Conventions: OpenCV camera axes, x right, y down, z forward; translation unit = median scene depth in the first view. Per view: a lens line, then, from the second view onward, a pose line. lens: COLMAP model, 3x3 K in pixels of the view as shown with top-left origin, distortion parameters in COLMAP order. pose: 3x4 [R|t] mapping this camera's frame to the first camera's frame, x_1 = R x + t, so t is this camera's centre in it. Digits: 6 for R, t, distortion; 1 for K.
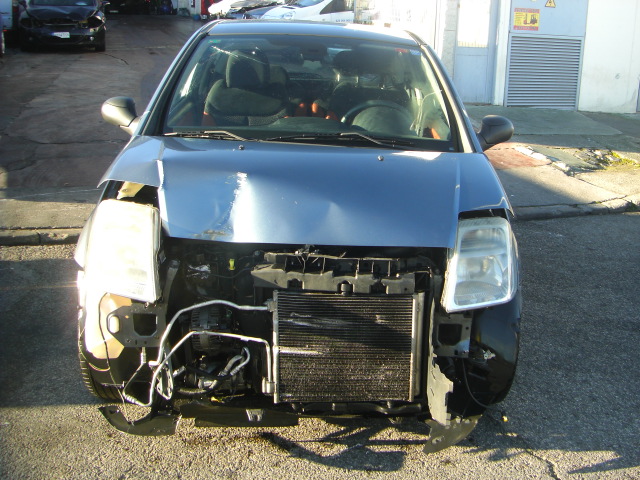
lens RADIAL K [[729.1, 0, 318.4], [0, 729.1, 241.5], [0, 0, 1]] dist [-0.147140, 0.000000]
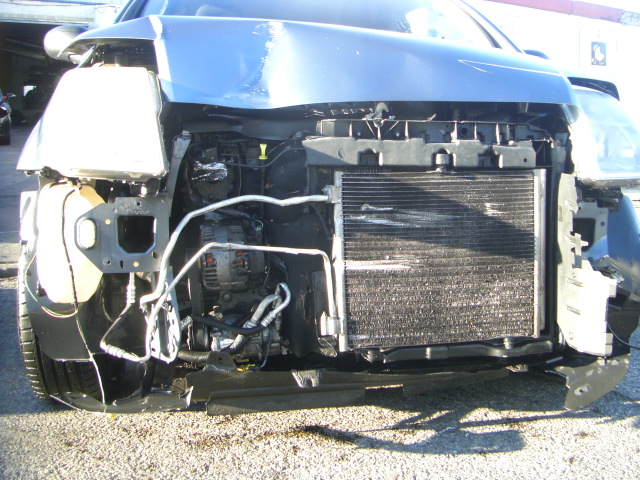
lens RADIAL K [[729.1, 0, 323.0], [0, 729.1, 239.0], [0, 0, 1]] dist [-0.147140, 0.000000]
pose [[0.989071, -0.037883, 0.142491, -0.165229], [0.063172, 0.982111, -0.177390, 0.238608], [-0.133222, 0.184453, 0.973771, 0.351539]]
